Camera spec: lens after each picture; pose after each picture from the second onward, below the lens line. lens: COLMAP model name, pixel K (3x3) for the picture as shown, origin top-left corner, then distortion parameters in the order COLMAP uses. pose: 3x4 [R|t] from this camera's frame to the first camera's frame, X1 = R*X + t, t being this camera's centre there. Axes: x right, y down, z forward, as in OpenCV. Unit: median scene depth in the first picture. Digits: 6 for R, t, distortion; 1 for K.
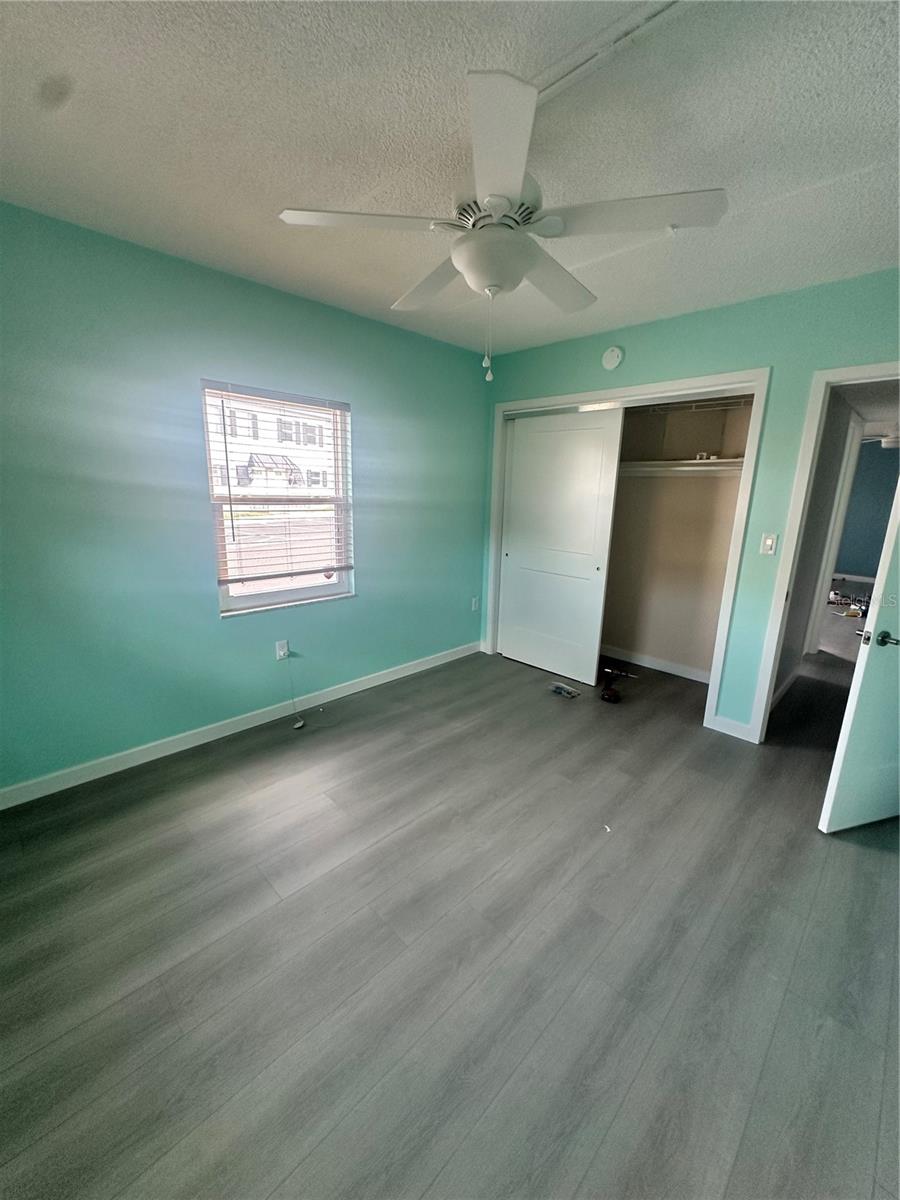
lens RADIAL K [[480.0, 0, 450.0], [0, 480.0, 600.0], [0, 0, 1]] dist [0.000933, 0.000209]
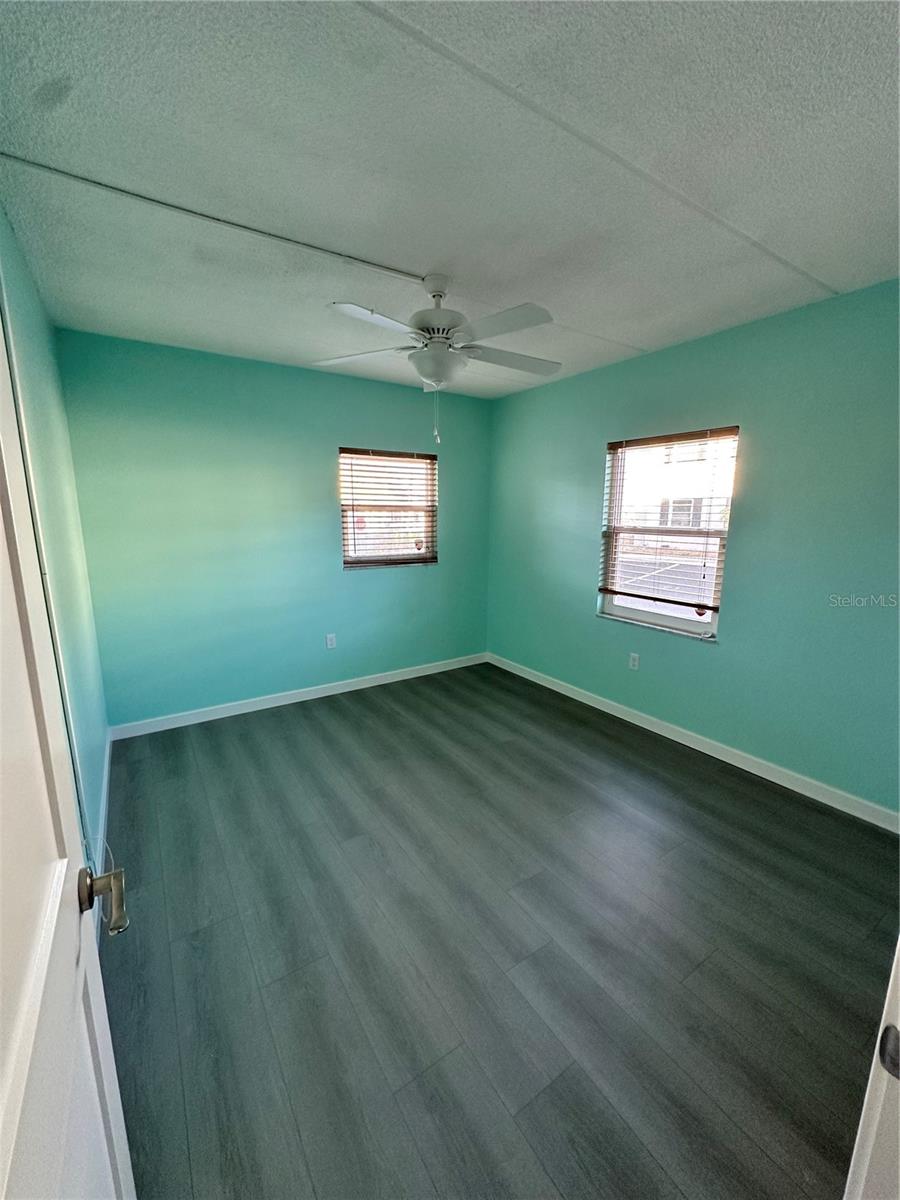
lens RADIAL K [[477.6, 0, 450.0], [0, 477.6, 600.0], [0, 0, 1]] dist [-0.007560, -0.000030]
pose [[-0.203844, 0.152960, -0.966980, 0.863474], [-0.227574, 0.953259, 0.198763, -0.172195], [0.952186, 0.260576, -0.159506, 0.787945]]
